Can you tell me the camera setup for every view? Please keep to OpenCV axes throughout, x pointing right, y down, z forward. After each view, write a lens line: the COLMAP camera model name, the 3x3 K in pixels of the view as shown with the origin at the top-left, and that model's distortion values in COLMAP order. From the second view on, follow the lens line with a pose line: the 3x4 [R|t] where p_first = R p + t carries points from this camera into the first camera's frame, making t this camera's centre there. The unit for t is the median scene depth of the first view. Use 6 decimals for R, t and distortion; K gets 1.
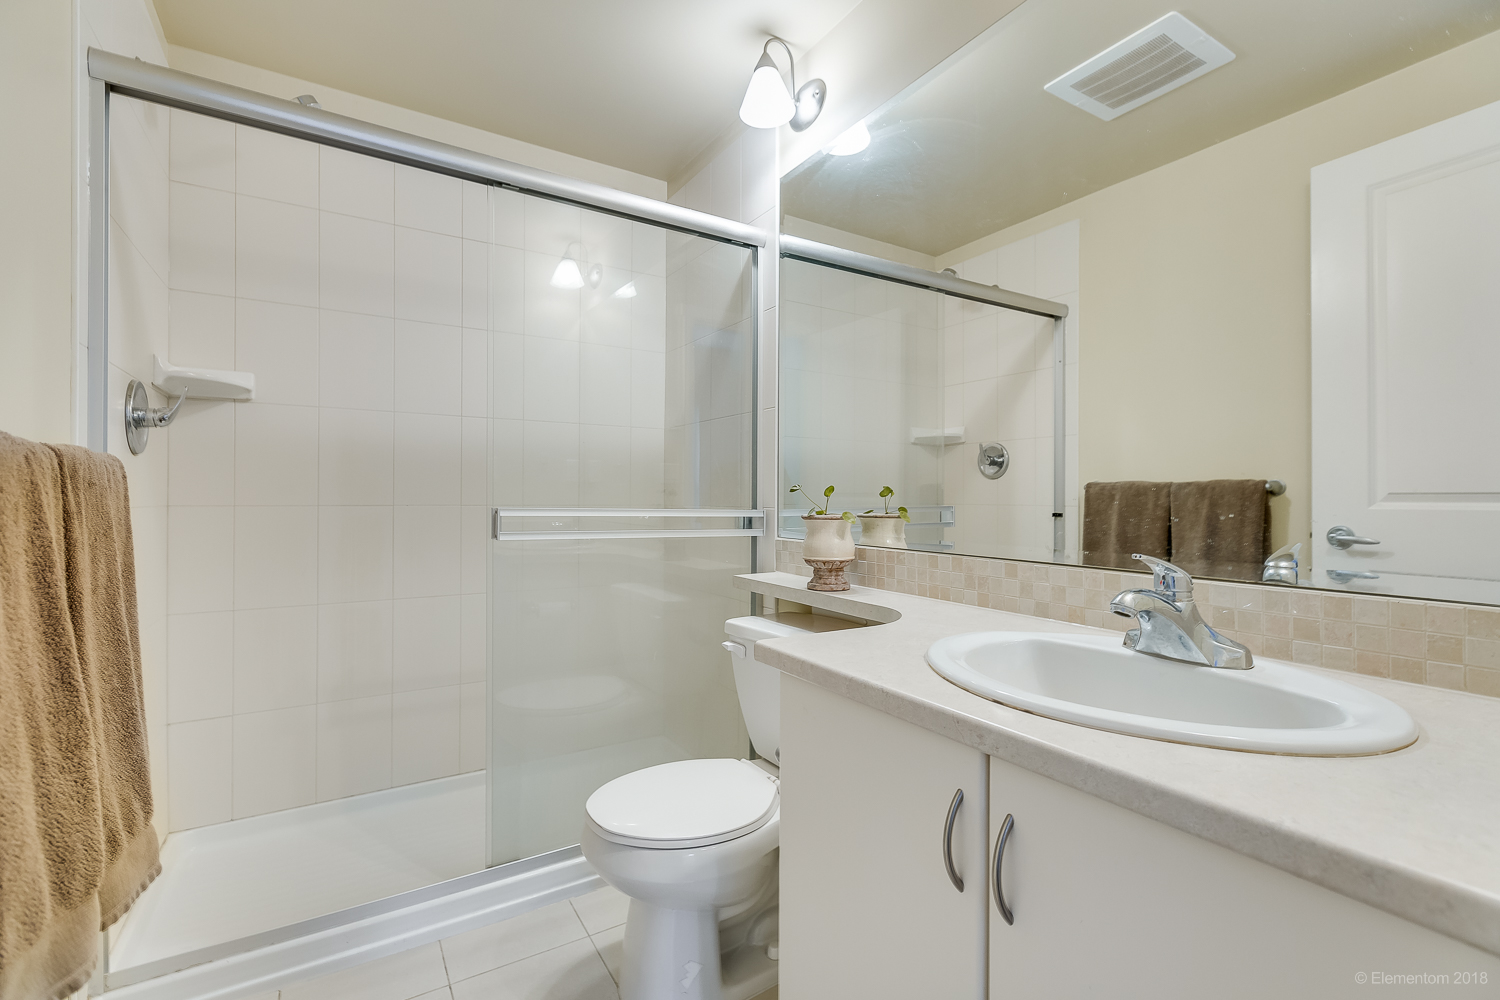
lens RADIAL K [[667.1, 0, 748.3], [0, 667.1, 499.6], [0, 0, 1]] dist [0.004742, -0.002544]
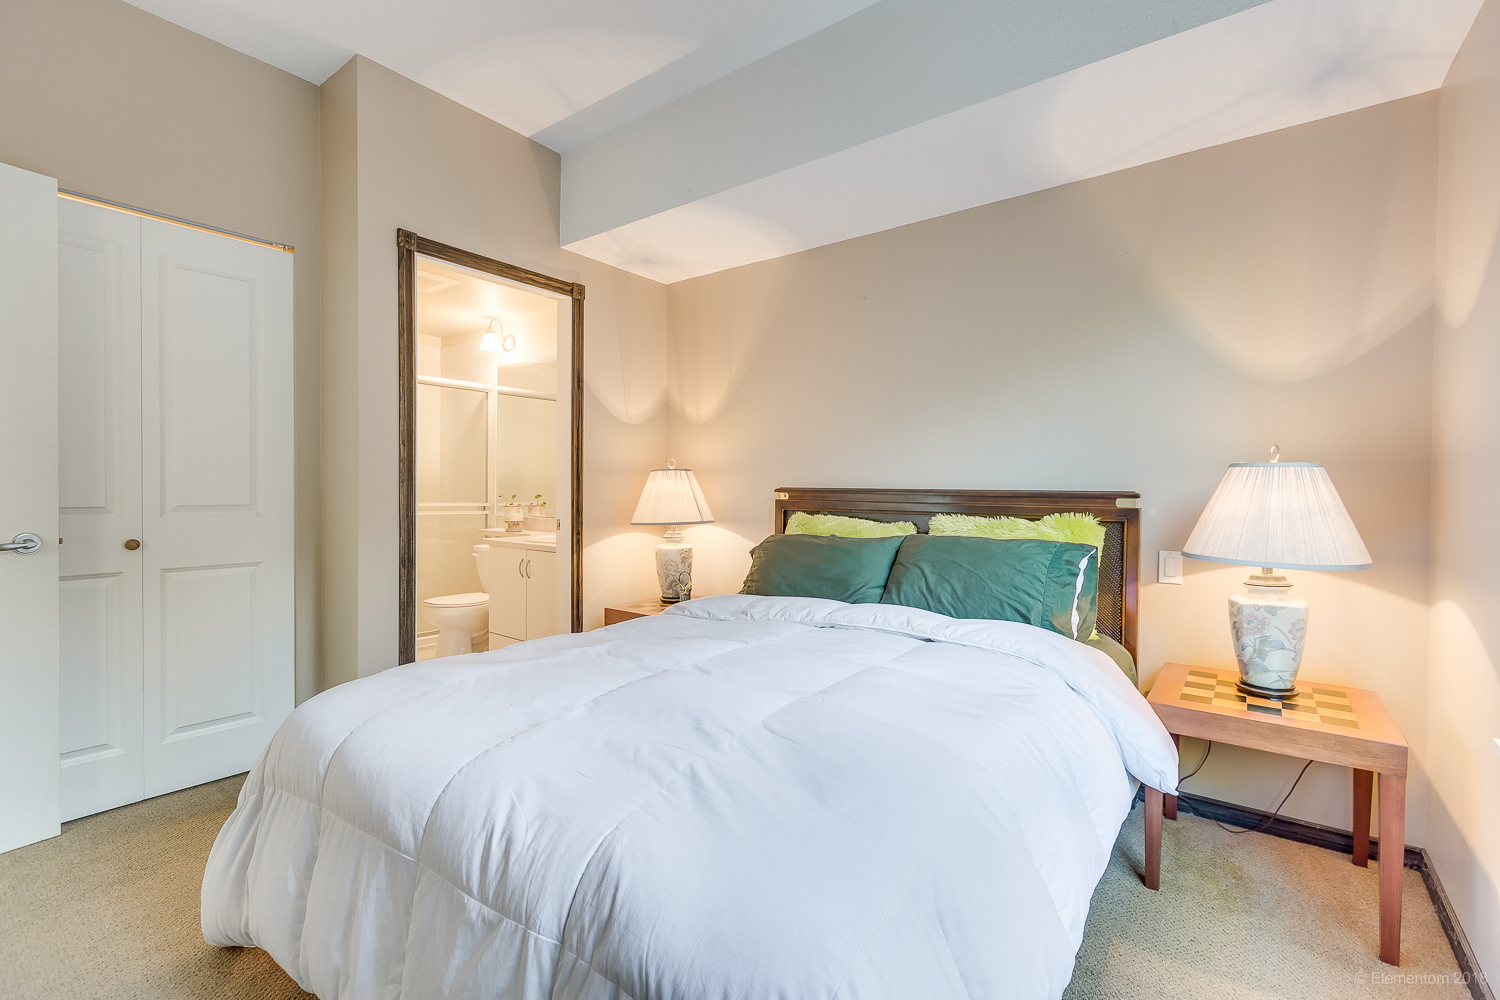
lens RADIAL K [[667.1, 0, 761.5], [0, 667.1, 490.4], [0, 0, 1]] dist [0.004742, -0.002544]
pose [[0.928490, 0.000363, 0.371358, 0.042011], [-0.004182, 0.999946, 0.009478, -0.065655], [-0.371335, -0.010354, 0.928441, -1.856429]]
